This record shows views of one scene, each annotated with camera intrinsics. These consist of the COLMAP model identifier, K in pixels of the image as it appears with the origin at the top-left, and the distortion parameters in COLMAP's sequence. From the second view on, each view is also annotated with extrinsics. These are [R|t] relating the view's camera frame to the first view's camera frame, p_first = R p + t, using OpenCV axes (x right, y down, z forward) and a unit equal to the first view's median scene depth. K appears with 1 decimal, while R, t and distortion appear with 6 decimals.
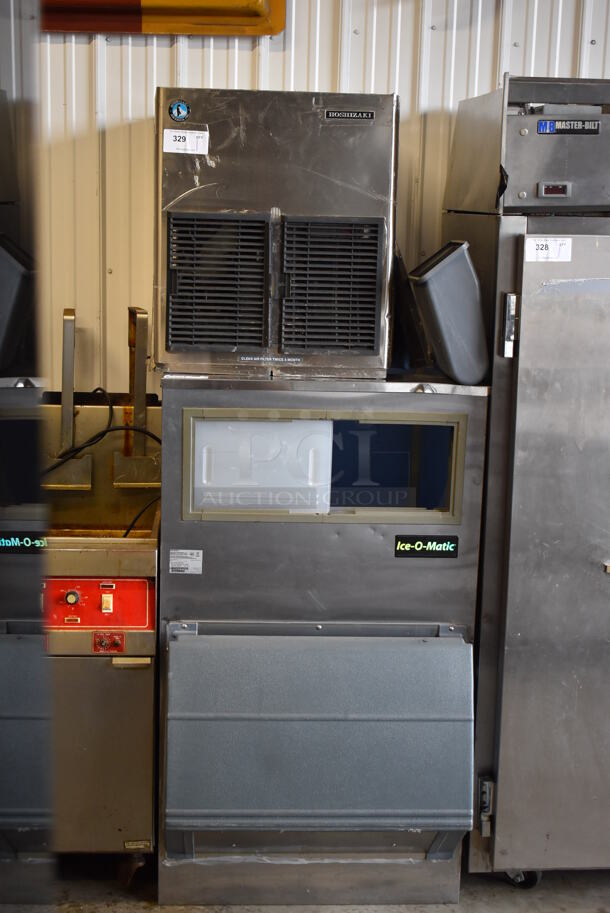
lens RADIAL K [[1248.3, 0, 302.2], [0, 1248.3, 459.1], [0, 0, 1]] dist [-0.038531, 0.000000]
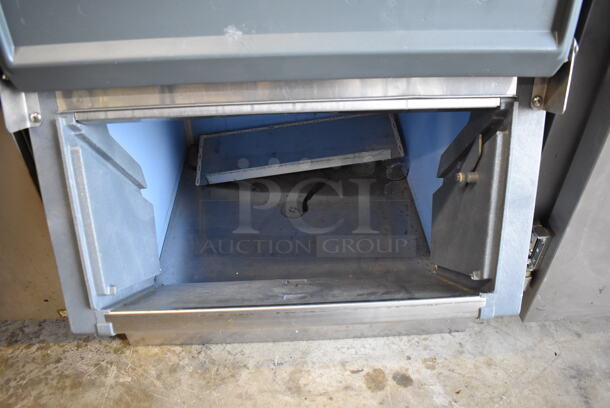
lens RADIAL K [[473.2, 0, 307.3], [0, 473.2, 204.2], [0, 0, 1]] dist [-0.097902, 0.014493]
pose [[0.998936, -0.021277, -0.040925, 0.029408], [0.038837, 0.866661, 0.497383, 0.114664], [0.024885, -0.498443, 0.866565, 0.810761]]
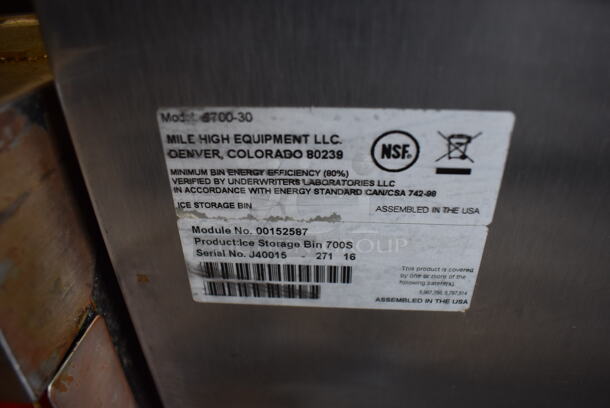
lens RADIAL K [[473.2, 0, 305.4], [0, 473.2, 203.8], [0, 0, 1]] dist [-0.097902, 0.014493]
pose [[0.990698, 0.024633, -0.133829, -0.090792], [0.027287, 0.927540, 0.372725, 0.066857], [0.133313, -0.372910, 0.918240, 0.971086]]
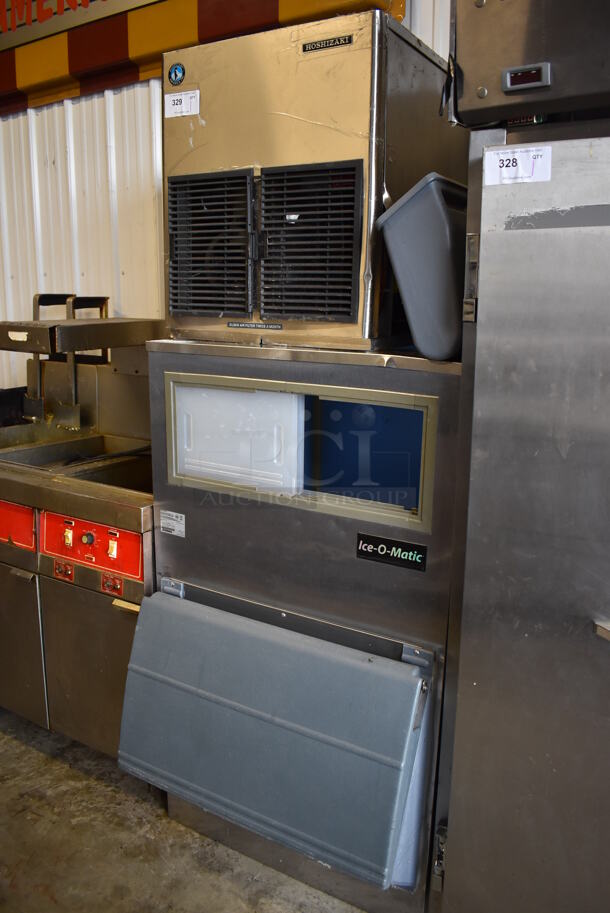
lens RADIAL K [[708.3, 0, 305.2], [0, 708.3, 456.0], [0, 0, 1]] dist [-0.097902, 0.014493]
pose [[0.831816, 0.110635, -0.543914, 0.308870], [-0.093028, 0.993861, 0.059889, -0.017843], [0.547201, 0.000783, 0.837001, 0.577968]]
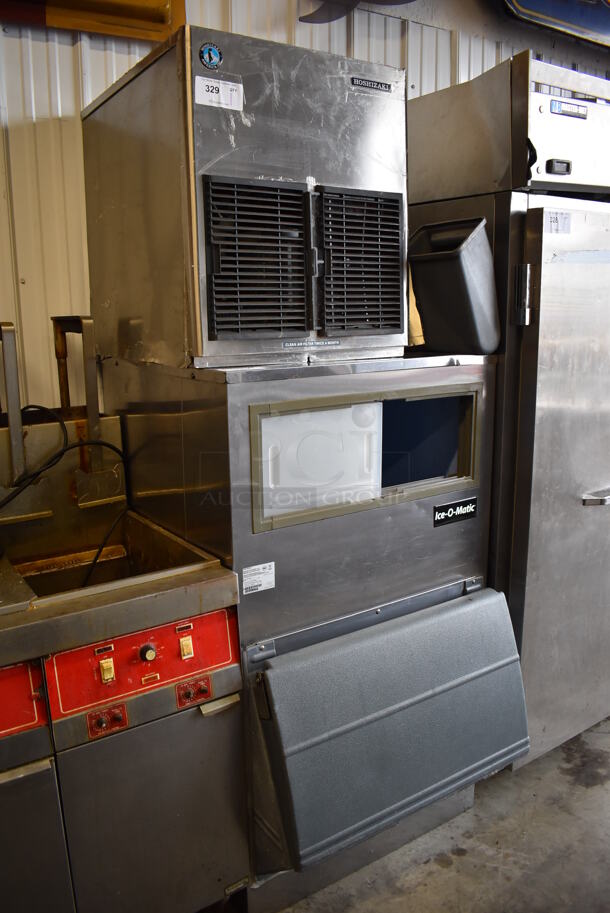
lens RADIAL K [[708.3, 0, 302.3], [0, 708.3, 455.1], [0, 0, 1]] dist [-0.097902, 0.014493]
pose [[0.867237, -0.142968, 0.476929, -0.295535], [0.130808, 0.989662, 0.058811, -0.030119], [-0.480406, 0.011383, 0.876972, 0.547218]]
